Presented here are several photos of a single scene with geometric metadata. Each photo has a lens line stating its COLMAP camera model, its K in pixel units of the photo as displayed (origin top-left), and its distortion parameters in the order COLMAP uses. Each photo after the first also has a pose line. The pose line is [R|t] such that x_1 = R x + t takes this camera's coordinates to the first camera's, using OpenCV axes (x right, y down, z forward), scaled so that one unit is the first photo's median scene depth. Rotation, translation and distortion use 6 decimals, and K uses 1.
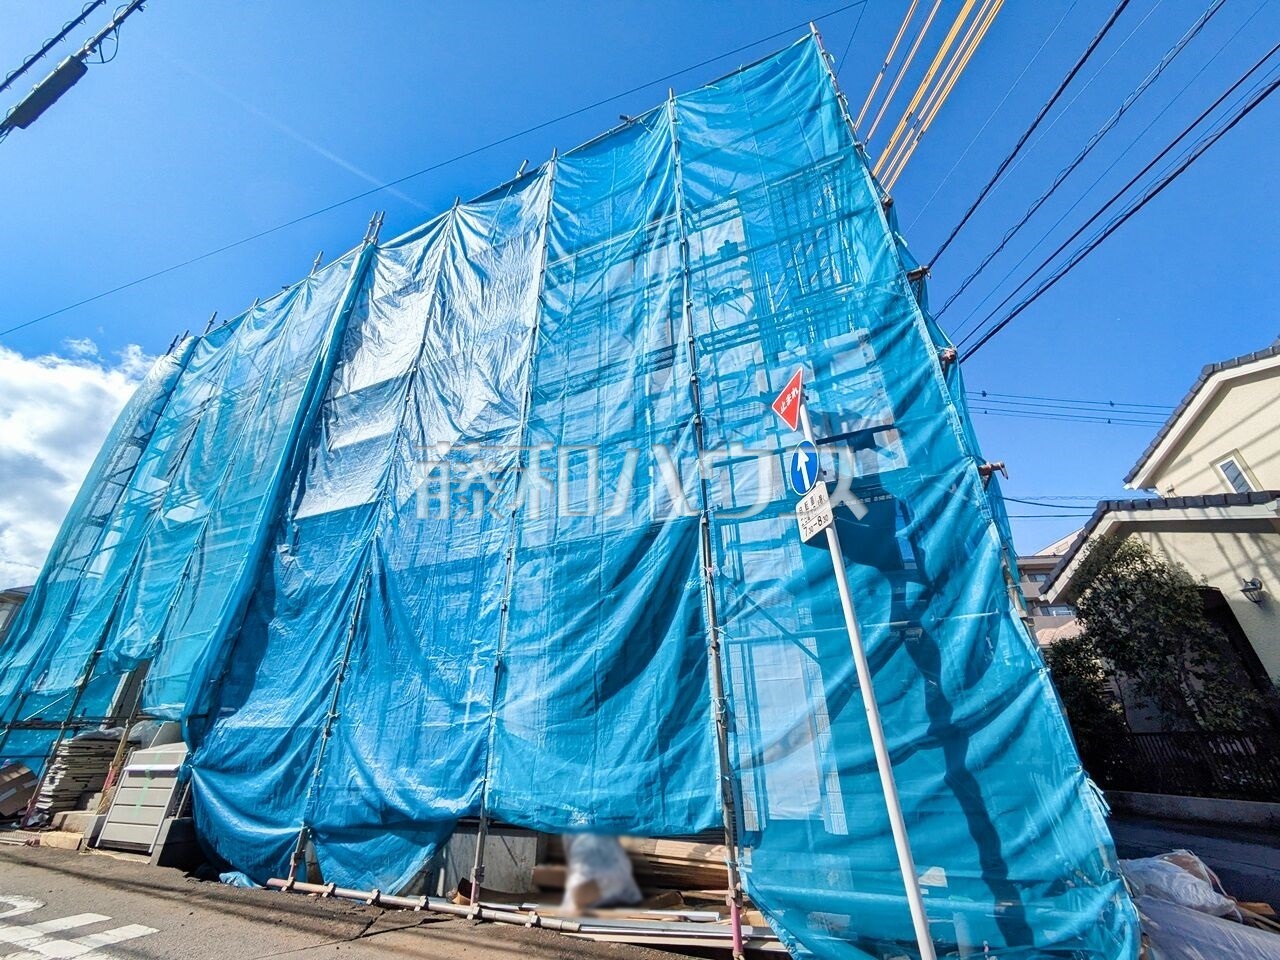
lens RADIAL K [[507.7, 0, 636.1], [0, 507.7, 472.1], [0, 0, 1]] dist [0.001626, 0.000946]
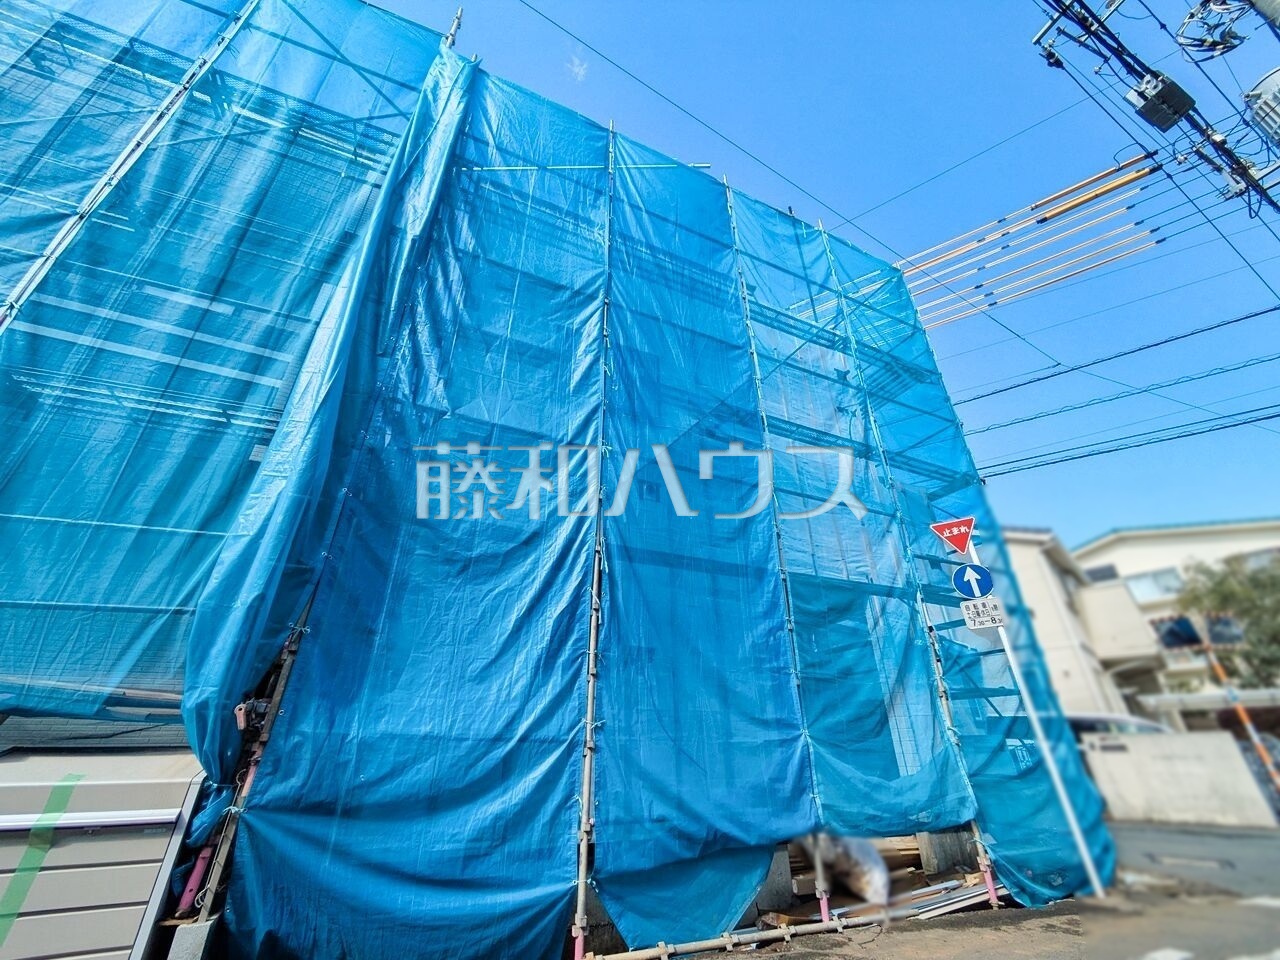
lens RADIAL K [[507.7, 0, 639.8], [0, 507.7, 472.0], [0, 0, 1]] dist [0.001626, 0.000946]
pose [[0.655068, 0.369643, 0.658976, -1.241284], [-0.354857, 0.920498, -0.163587, 0.250044], [-0.667055, -0.126682, 0.734159, 0.478407]]
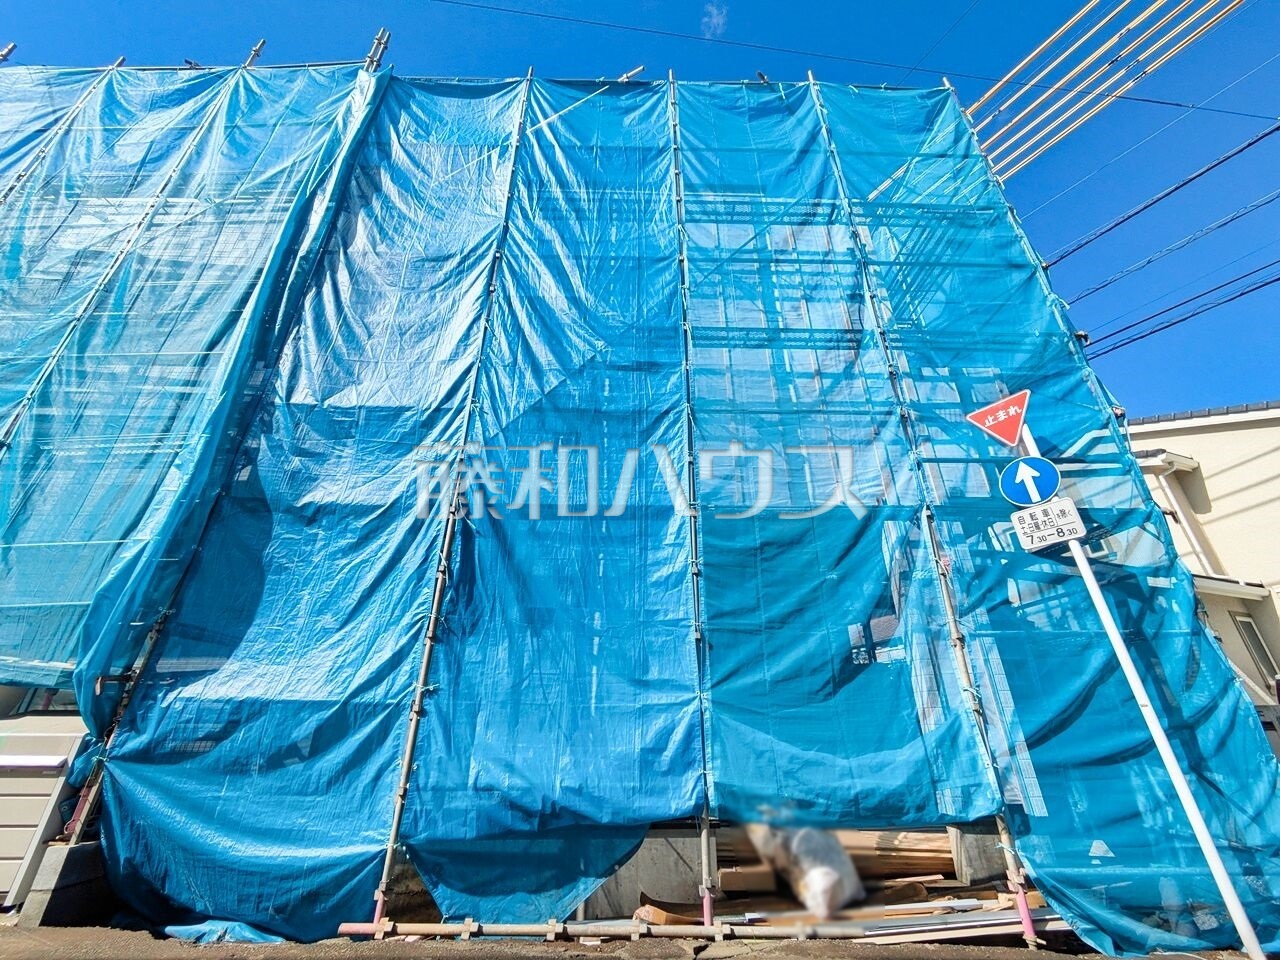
lens RADIAL K [[507.7, 0, 637.3], [0, 507.7, 472.8], [0, 0, 1]] dist [0.001626, 0.000946]
pose [[0.905063, 0.201373, 0.374580, -0.690026], [-0.210674, 0.977418, -0.016425, 0.138486], [-0.369429, -0.064048, 0.927049, 0.255606]]
